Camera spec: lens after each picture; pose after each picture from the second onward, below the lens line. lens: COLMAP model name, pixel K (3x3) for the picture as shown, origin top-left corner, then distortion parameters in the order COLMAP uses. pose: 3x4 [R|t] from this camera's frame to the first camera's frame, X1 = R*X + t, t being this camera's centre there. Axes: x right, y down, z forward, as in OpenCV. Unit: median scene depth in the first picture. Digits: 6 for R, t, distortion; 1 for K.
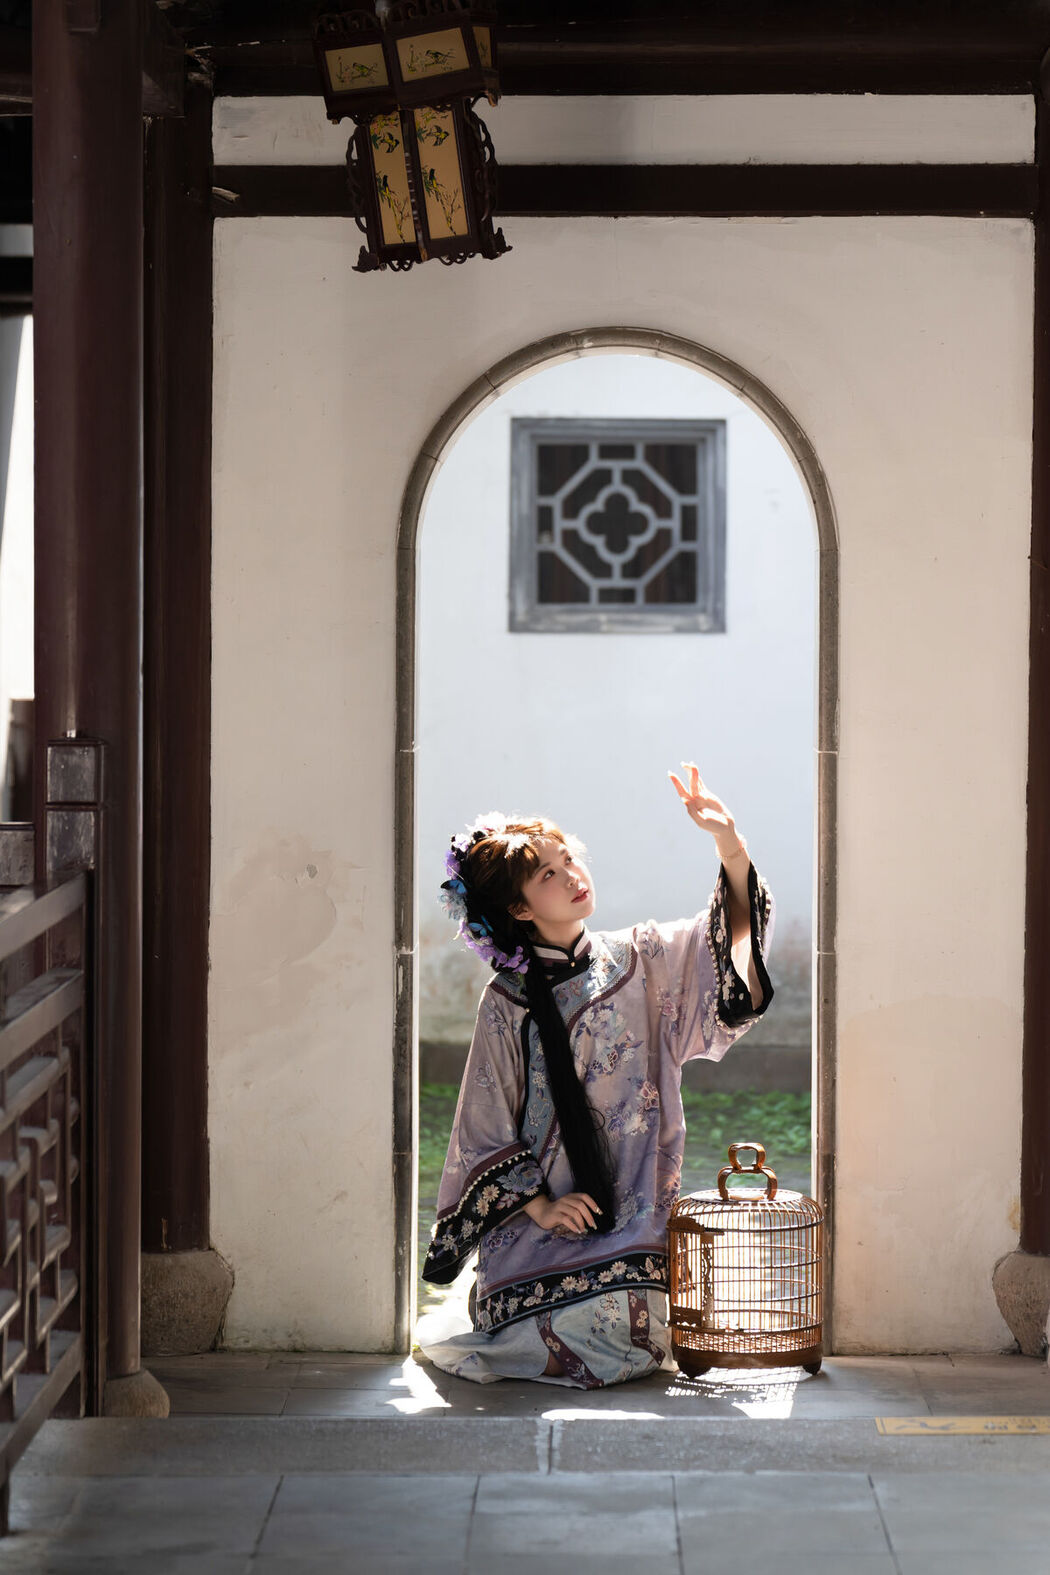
lens RADIAL K [[4665.2, 0, 523.0], [0, 4665.2, 888.6], [0, 0, 1]] dist [0.121554, 1.324746]
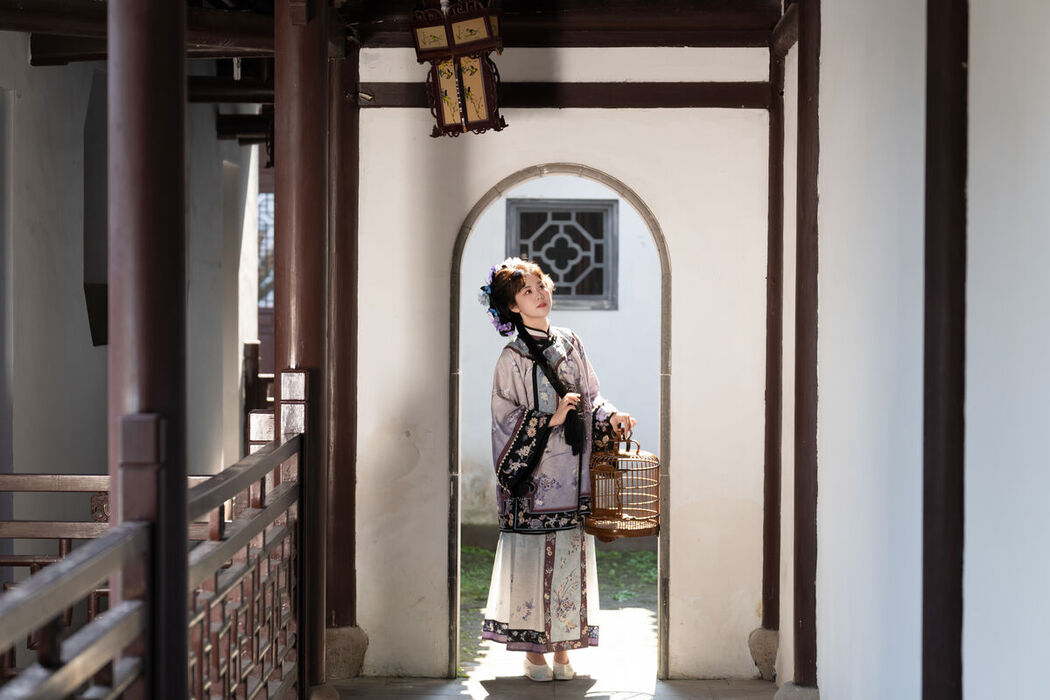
lens RADIAL K [[2774.5, 0, 473.6], [0, 2774.5, 326.3], [0, 0, 1]] dist [0.781323, -18.841446]
pose [[0.999918, 0.000964, -0.012753, -0.001891], [-0.001508, 0.999085, -0.042737, 0.001035], [0.012700, 0.042752, 0.999005, -0.189036]]
